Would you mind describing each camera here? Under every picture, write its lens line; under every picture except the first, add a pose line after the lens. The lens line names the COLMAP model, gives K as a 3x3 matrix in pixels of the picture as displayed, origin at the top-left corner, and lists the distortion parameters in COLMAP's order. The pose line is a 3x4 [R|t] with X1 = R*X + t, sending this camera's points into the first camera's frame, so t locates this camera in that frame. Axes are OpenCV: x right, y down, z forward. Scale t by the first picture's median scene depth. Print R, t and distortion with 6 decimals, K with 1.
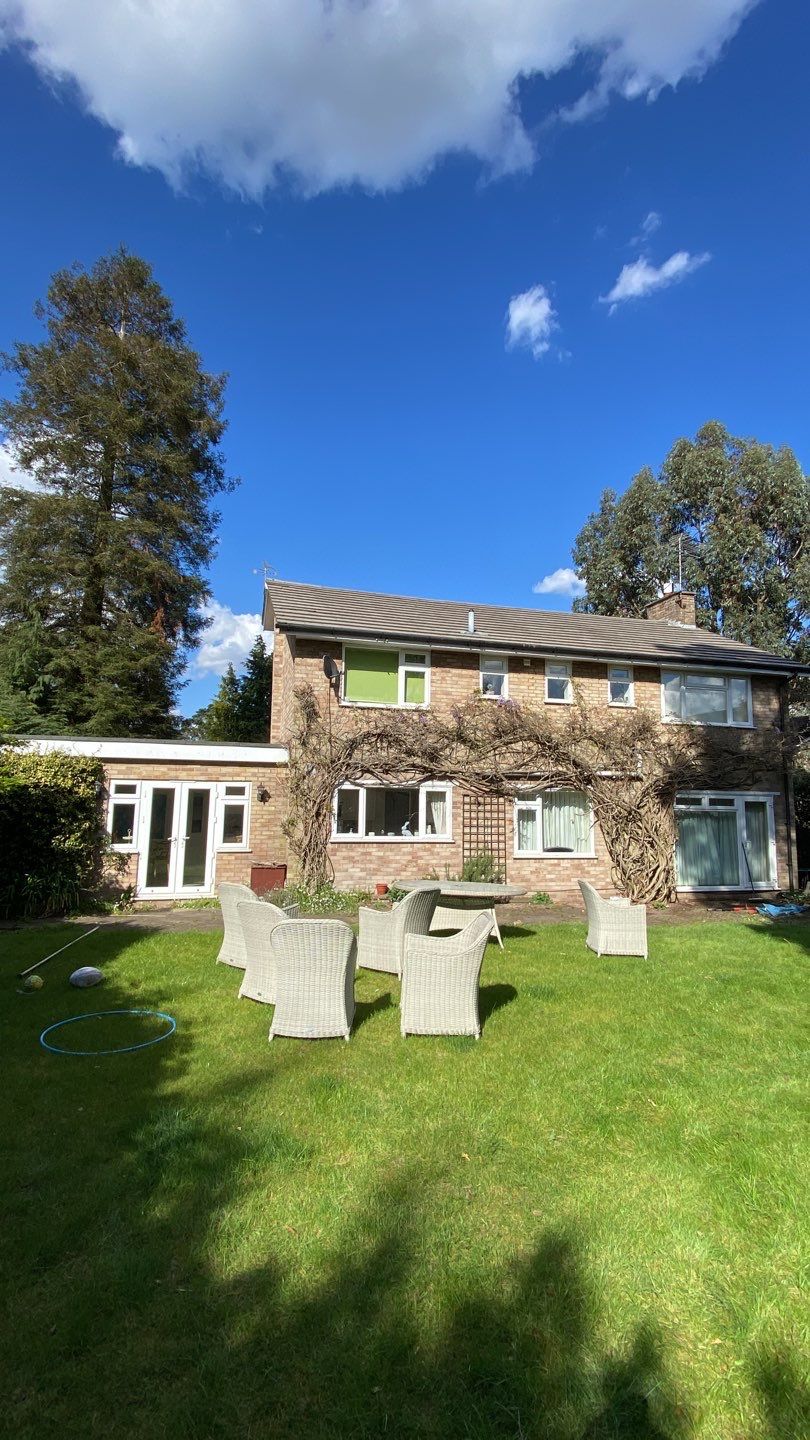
lens RADIAL K [[643.3, 0, 405.0], [0, 643.3, 720.0], [0, 0, 1]] dist [0.057474, -0.000131]
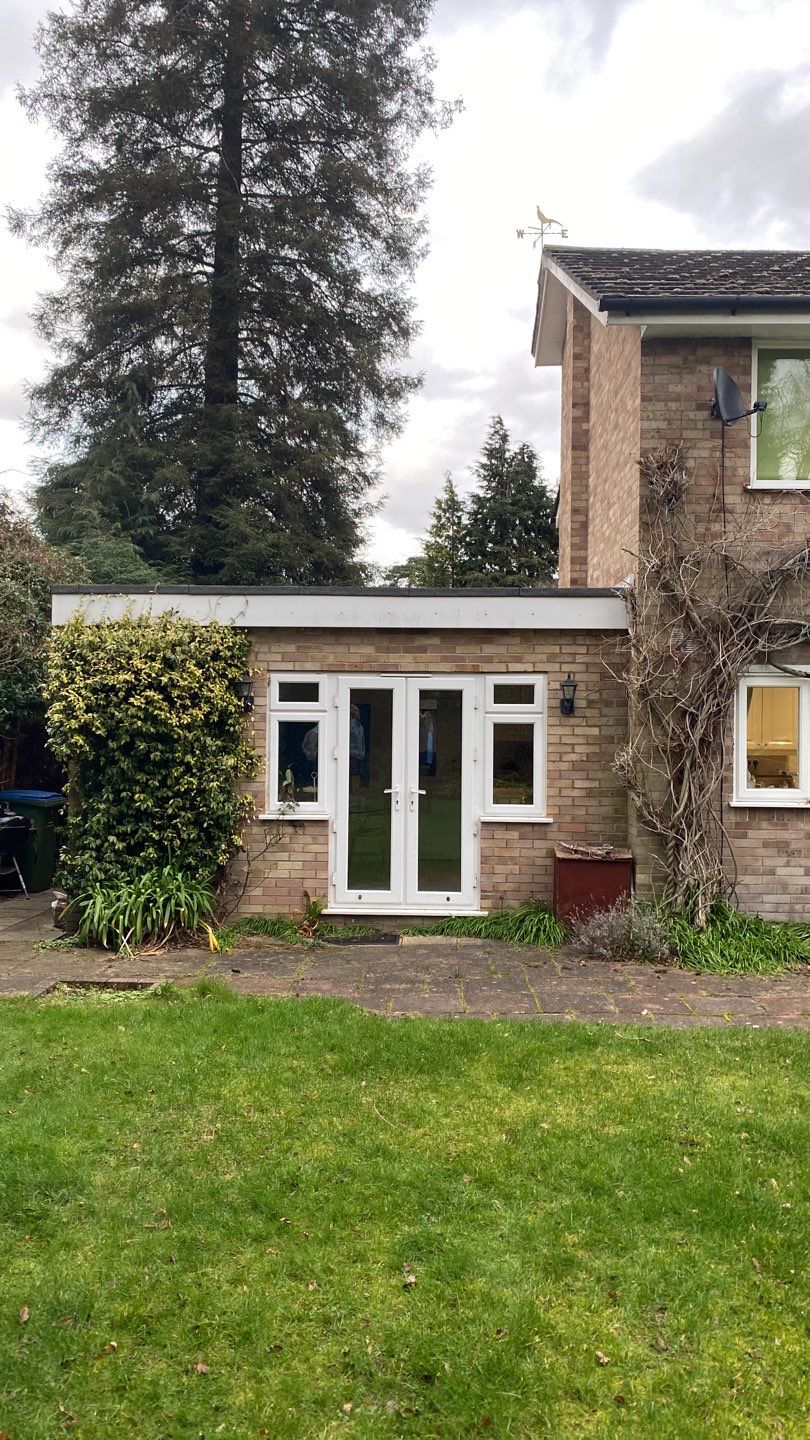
lens RADIAL K [[1084.6, 0, 407.8], [0, 1084.6, 712.4], [0, 0, 1]] dist [0.150374, -0.382951]
pose [[0.956299, -0.009088, -0.292251, -0.107971], [0.044773, 0.992280, 0.115650, 0.029592], [0.288944, -0.123681, 0.949323, 0.238583]]
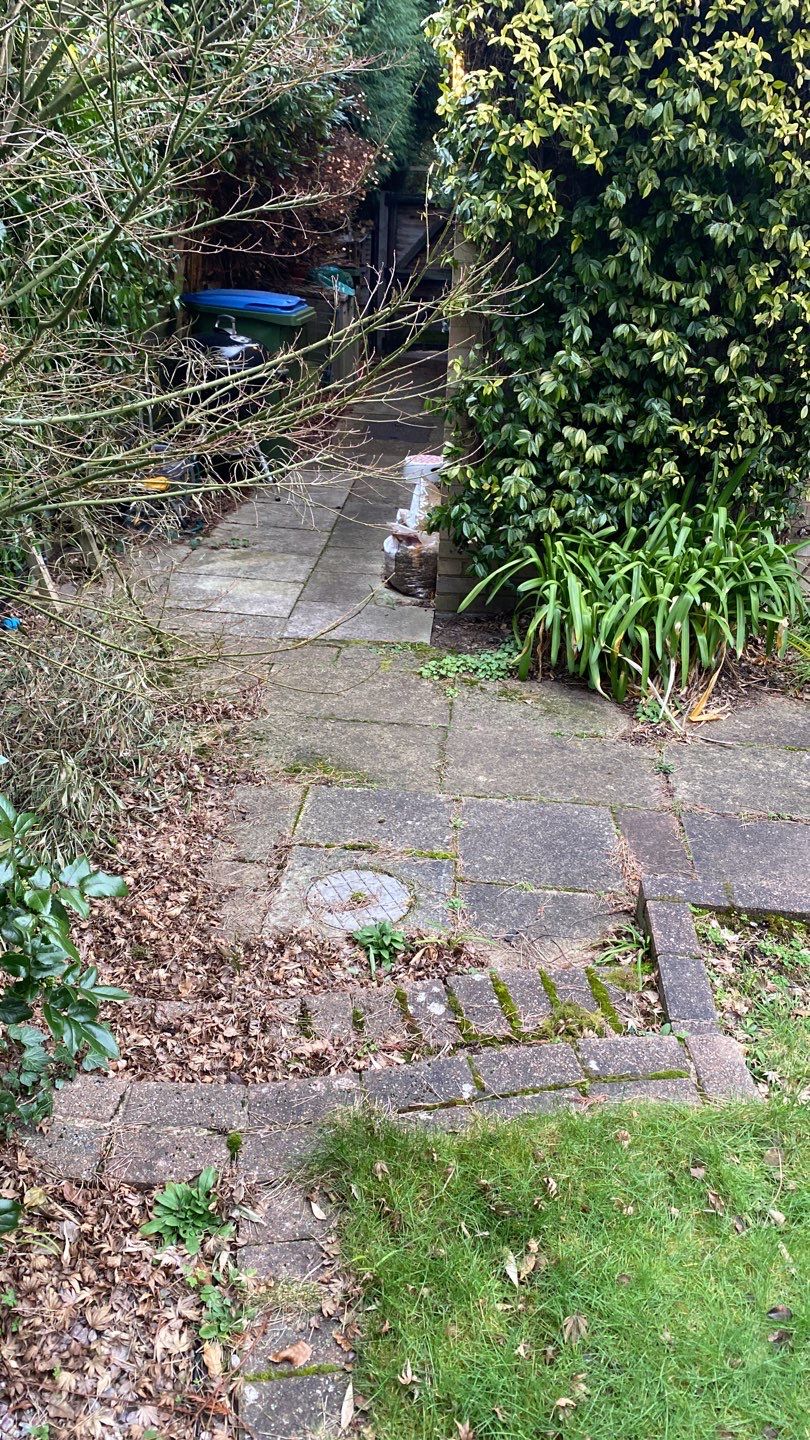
lens RADIAL K [[1086.8, 0, 405.0], [0, 1086.8, 720.0], [0, 0, 1]] dist [0.047634, -0.050961]
pose [[0.939821, 0.163680, -0.299910, -0.415041], [0.027580, 0.838573, 0.544090, 0.077601], [0.340553, -0.519618, 0.783594, 0.521362]]
